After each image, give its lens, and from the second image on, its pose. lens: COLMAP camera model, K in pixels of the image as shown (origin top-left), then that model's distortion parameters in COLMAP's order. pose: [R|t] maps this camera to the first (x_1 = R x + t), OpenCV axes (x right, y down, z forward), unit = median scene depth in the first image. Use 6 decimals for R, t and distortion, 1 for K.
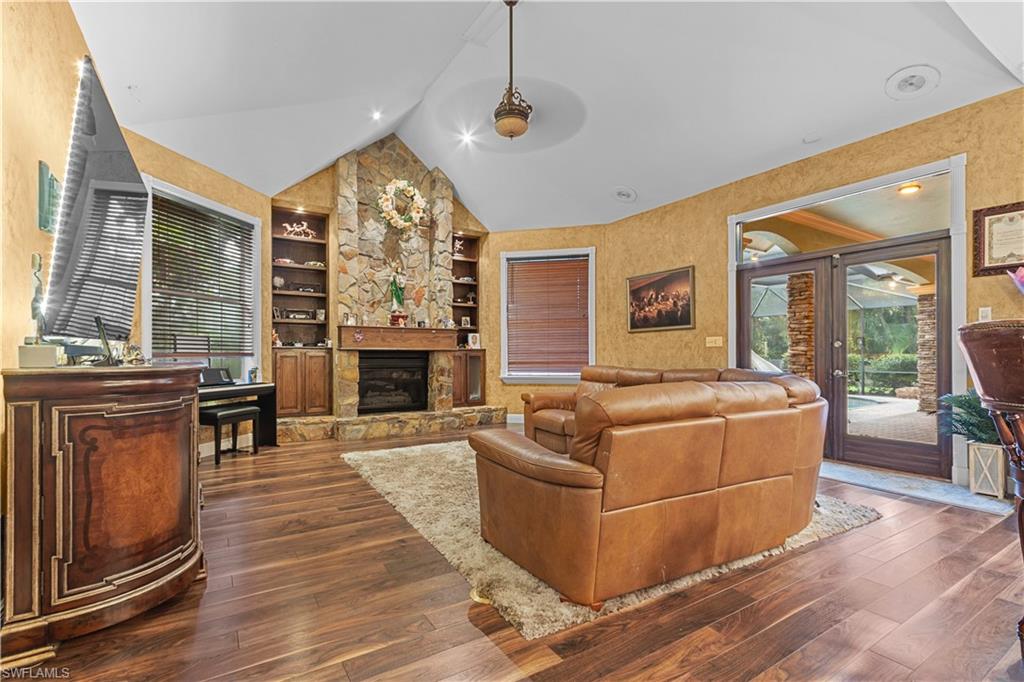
lens RADIAL K [[469.0, 0, 496.0], [0, 469.0, 354.0], [0, 0, 1]] dist [0.004951, -0.002340]
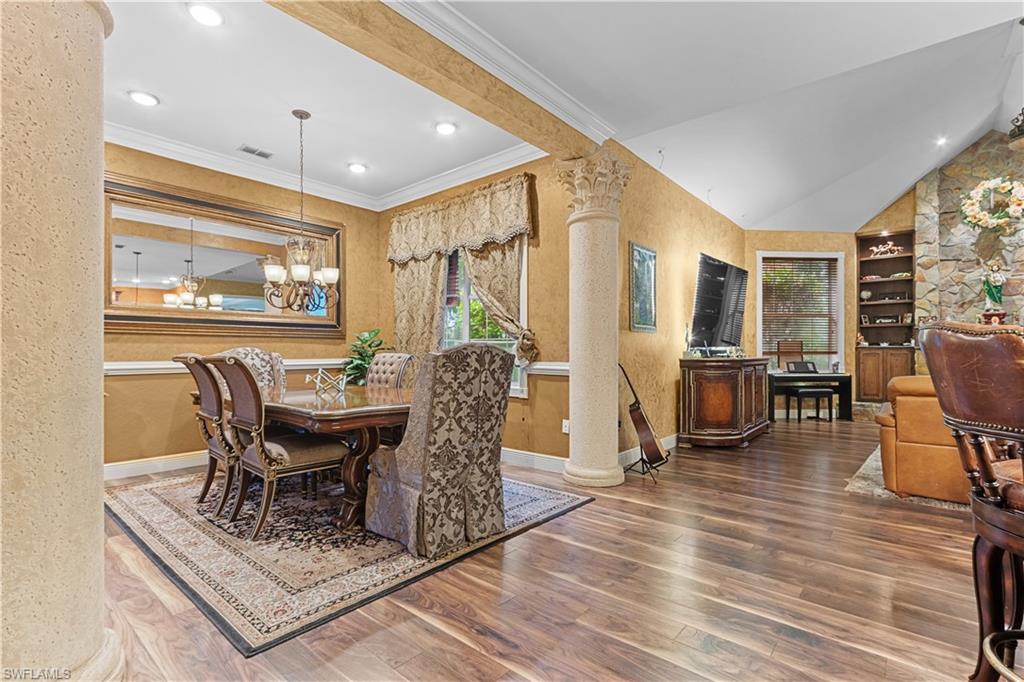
lens RADIAL K [[469.0, 0, 510.2], [0, 469.0, 346.4], [0, 0, 1]] dist [0.004951, -0.002340]
pose [[0.306680, -0.007925, -0.951780, 0.447636], [0.002263, 0.999969, -0.007597, -0.007698], [0.951810, 0.000176, 0.306688, -0.298831]]
